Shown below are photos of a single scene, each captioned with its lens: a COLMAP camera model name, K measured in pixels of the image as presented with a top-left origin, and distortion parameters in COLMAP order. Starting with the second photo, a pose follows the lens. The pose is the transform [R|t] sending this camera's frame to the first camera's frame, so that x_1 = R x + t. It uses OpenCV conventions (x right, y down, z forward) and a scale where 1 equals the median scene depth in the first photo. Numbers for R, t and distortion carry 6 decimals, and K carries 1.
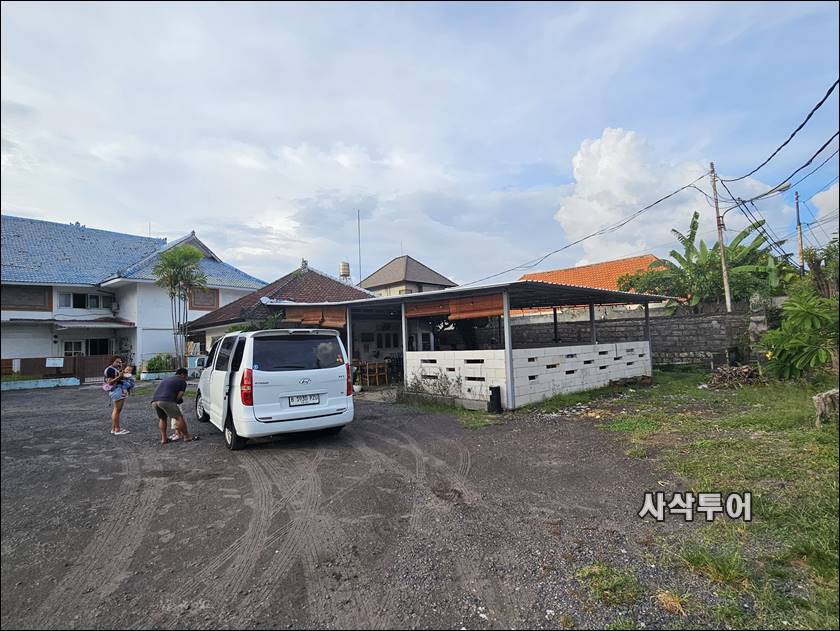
lens RADIAL K [[339.2, 0, 419.4], [0, 339.2, 314.4], [0, 0, 1]] dist [0.000415, 0.000104]
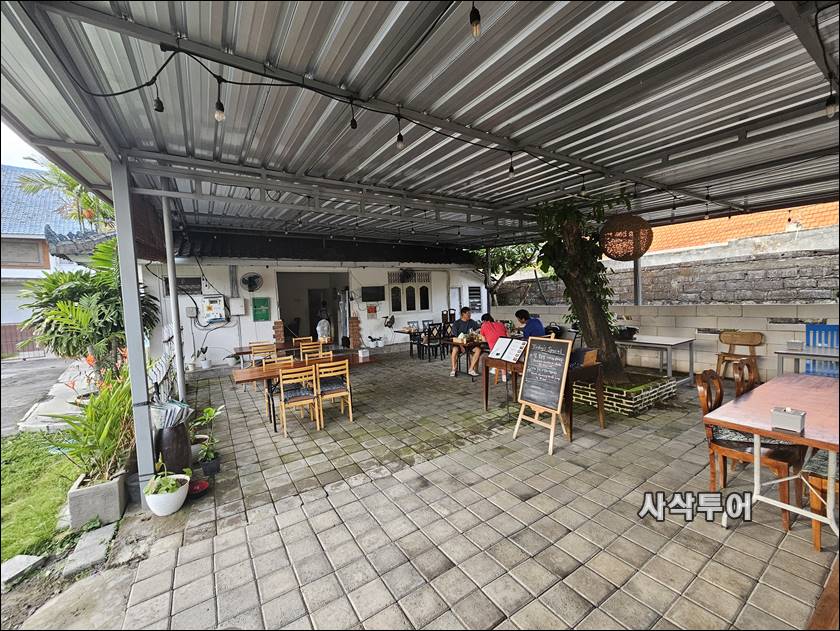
lens RADIAL K [[339.2, 0, 421.0], [0, 339.2, 314.5], [0, 0, 1]] dist [0.000415, 0.000104]
pose [[0.989063, -0.000796, -0.147489, 0.016586], [0.019654, 0.991779, 0.126446, 0.028334], [0.146176, -0.127961, 0.980948, 0.394629]]
